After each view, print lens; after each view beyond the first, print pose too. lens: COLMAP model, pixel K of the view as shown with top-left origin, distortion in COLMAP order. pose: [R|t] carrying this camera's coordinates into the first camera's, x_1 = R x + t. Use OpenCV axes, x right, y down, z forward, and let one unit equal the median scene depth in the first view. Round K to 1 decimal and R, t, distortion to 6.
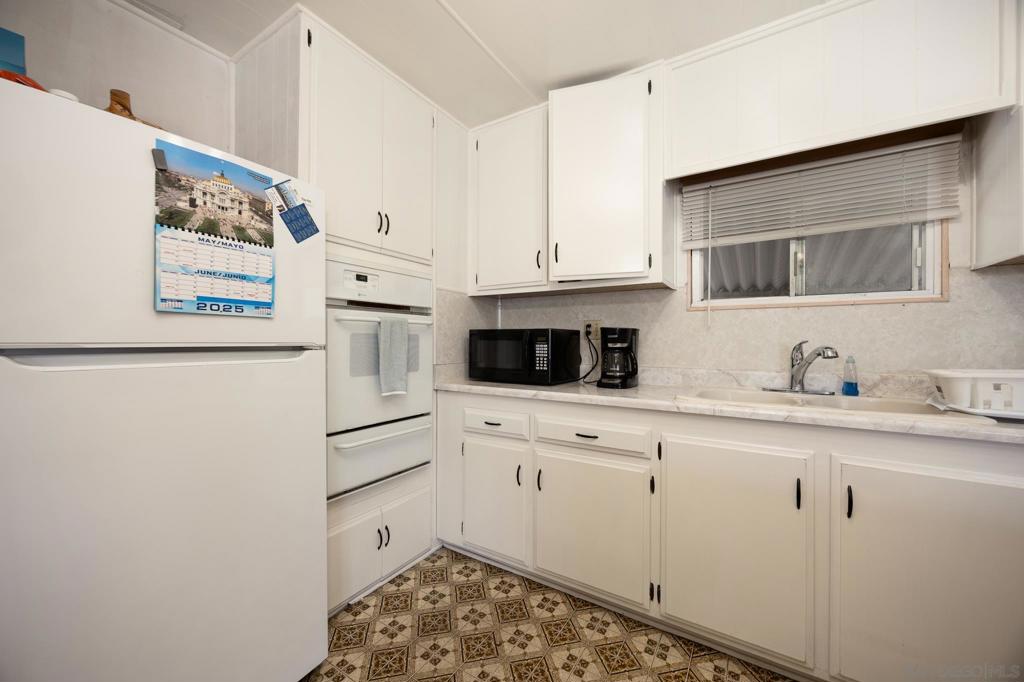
lens RADIAL K [[385.4, 0, 512.4], [0, 385.4, 343.0], [0, 0, 1]] dist [-0.010995, 0.000182]
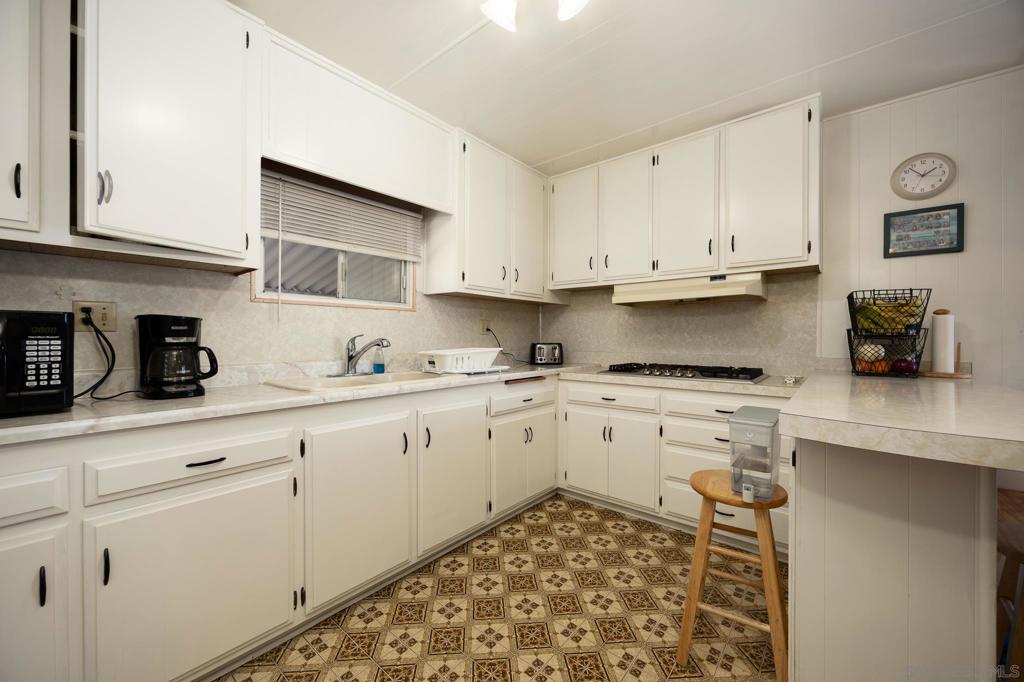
lens RADIAL K [[396.1, 0, 516.9], [0, 396.1, 338.4], [0, 0, 1]] dist [-0.001233, -0.000419]
pose [[0.114495, -0.008531, 0.993387, -0.462286], [0.001754, 0.999963, 0.008385, -0.002884], [-0.993422, 0.000783, 0.114506, 0.296205]]
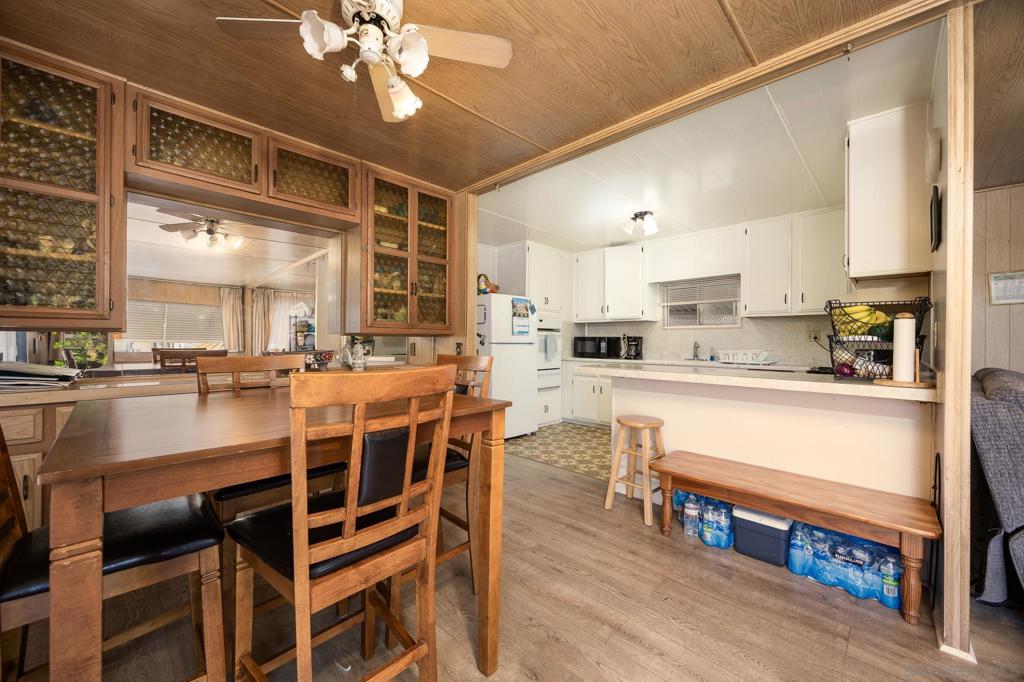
lens RADIAL K [[396.1, 0, 504.4], [0, 396.1, 337.7], [0, 0, 1]] dist [-0.001233, -0.000419]
pose [[0.975519, 0.000027, -0.219917, 0.015335], [-0.002568, 0.999933, -0.011266, 0.001849], [0.219902, 0.011555, 0.975453, -2.035420]]
